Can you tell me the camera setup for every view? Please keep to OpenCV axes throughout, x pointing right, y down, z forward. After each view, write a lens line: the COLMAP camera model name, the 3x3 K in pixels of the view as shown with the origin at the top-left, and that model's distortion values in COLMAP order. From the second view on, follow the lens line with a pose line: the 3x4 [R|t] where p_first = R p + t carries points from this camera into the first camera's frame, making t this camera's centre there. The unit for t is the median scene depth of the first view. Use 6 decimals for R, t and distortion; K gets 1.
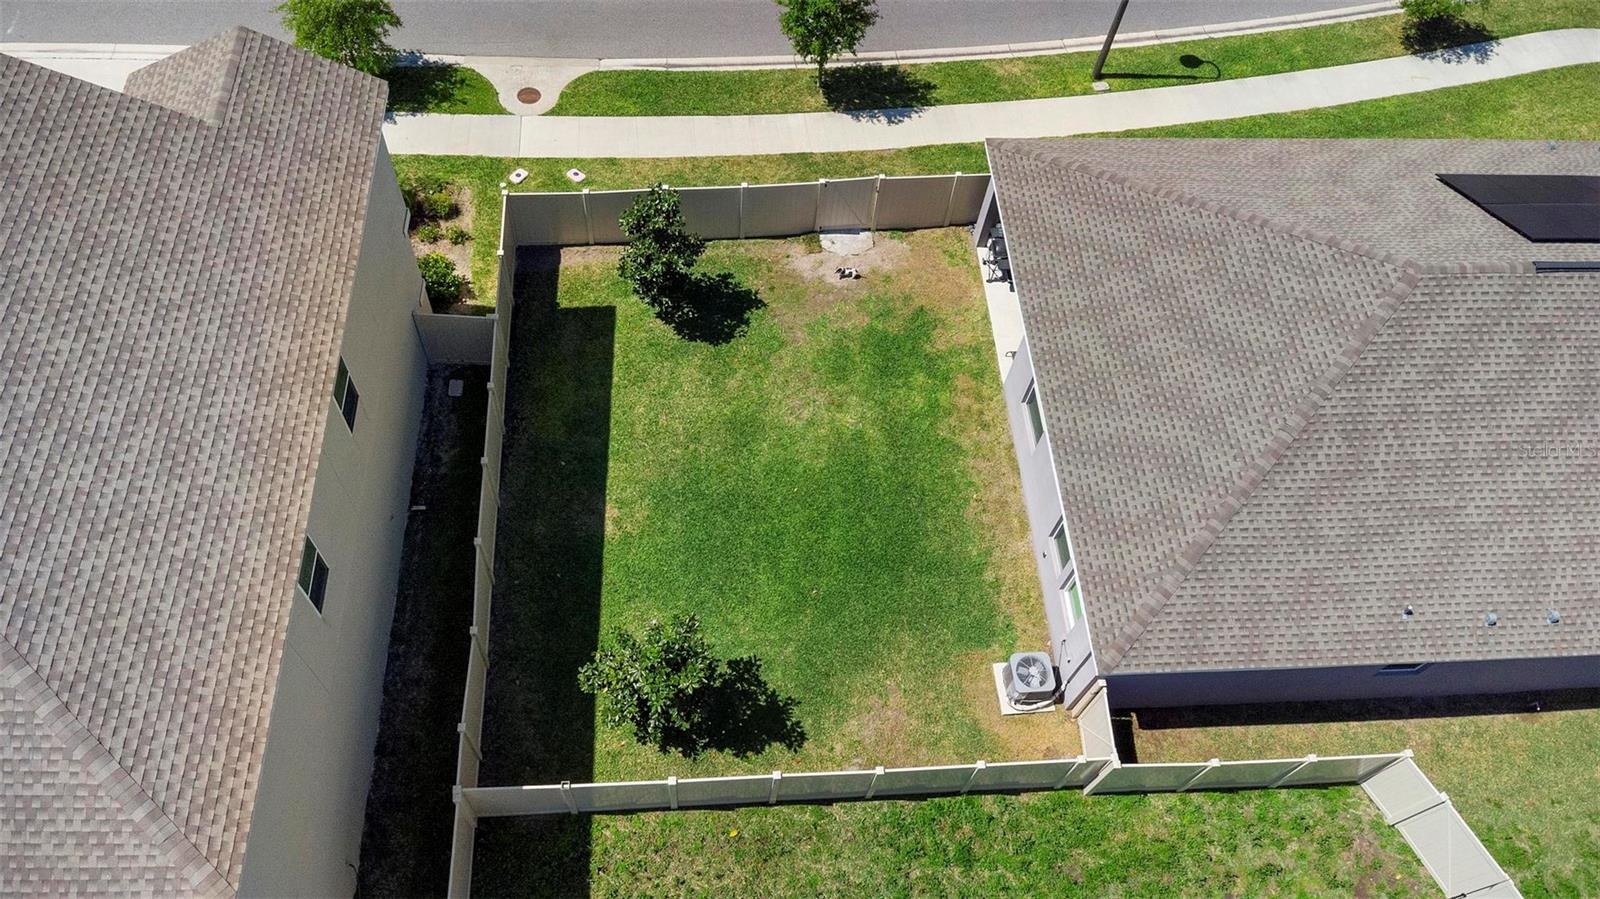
lens RADIAL K [[1237.0, 0, 800.0], [0, 1237.0, 449.5], [0, 0, 1]] dist [0.091827, 0.002880]
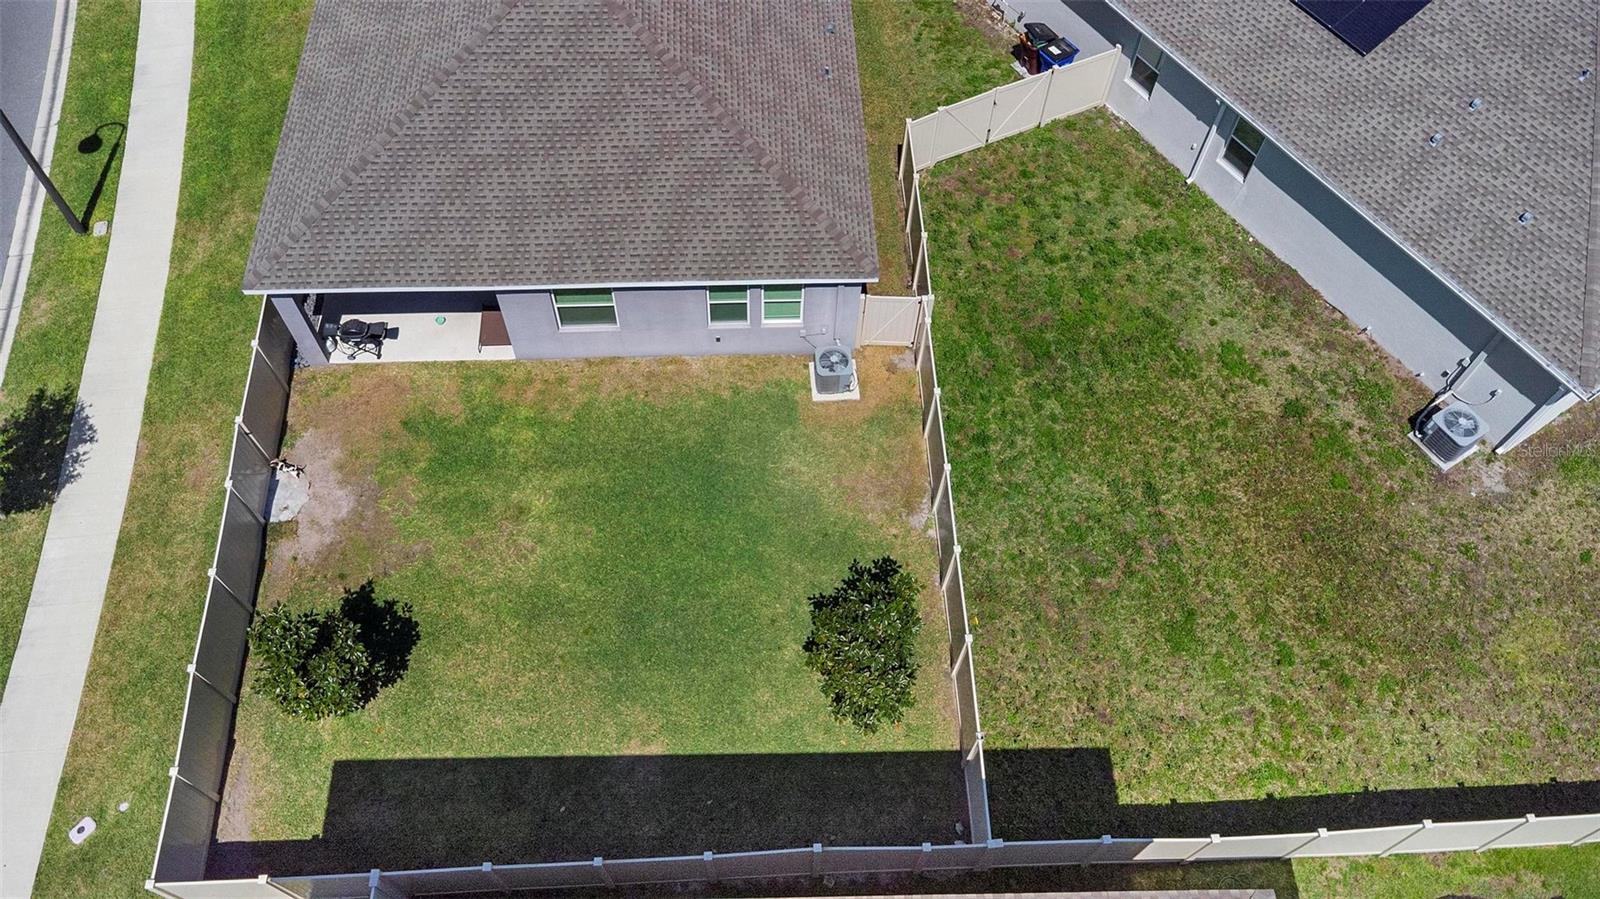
lens RADIAL K [[1213.1, 0, 800.0], [0, 1213.1, 449.5], [0, 0, 1]] dist [0.070791, 0.003671]
pose [[0.018364, -0.882459, 0.470031, -0.344030], [0.840583, 0.268174, 0.470641, -0.294248], [-0.541371, 0.386457, 0.746705, 0.187478]]
